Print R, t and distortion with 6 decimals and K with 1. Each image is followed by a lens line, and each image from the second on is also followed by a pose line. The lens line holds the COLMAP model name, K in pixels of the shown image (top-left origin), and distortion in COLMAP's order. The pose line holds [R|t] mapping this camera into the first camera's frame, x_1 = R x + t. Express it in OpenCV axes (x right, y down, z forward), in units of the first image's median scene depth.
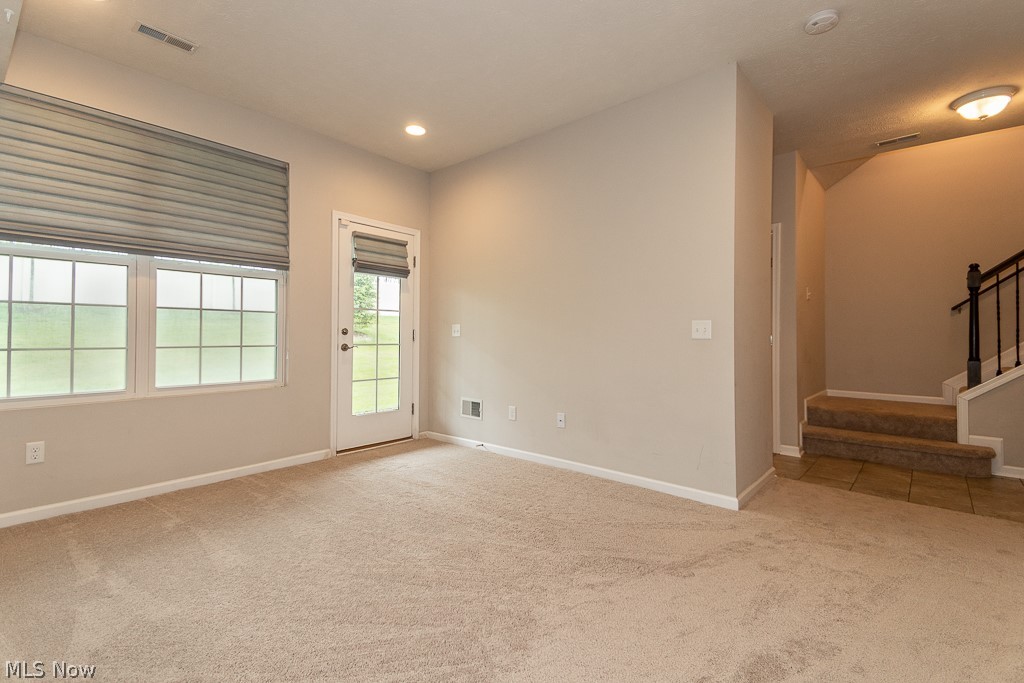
lens RADIAL K [[472.2, 0, 511.6], [0, 472.2, 332.4], [0, 0, 1]] dist [0.038522, -0.005198]
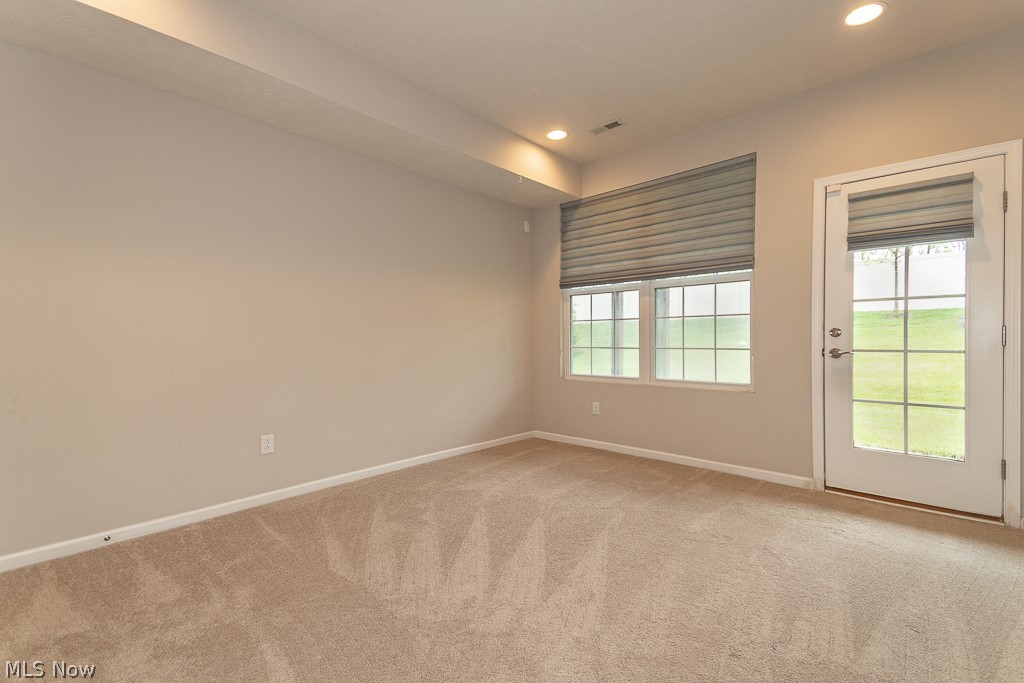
lens RADIAL K [[472.2, 0, 512.1], [0, 472.2, 346.1], [0, 0, 1]] dist [0.038522, -0.005198]
pose [[-0.068011, 0.010835, -0.997626, 0.499255], [0.011979, 0.999878, 0.010043, 0.006623], [0.997613, -0.011267, -0.068133, 0.591420]]
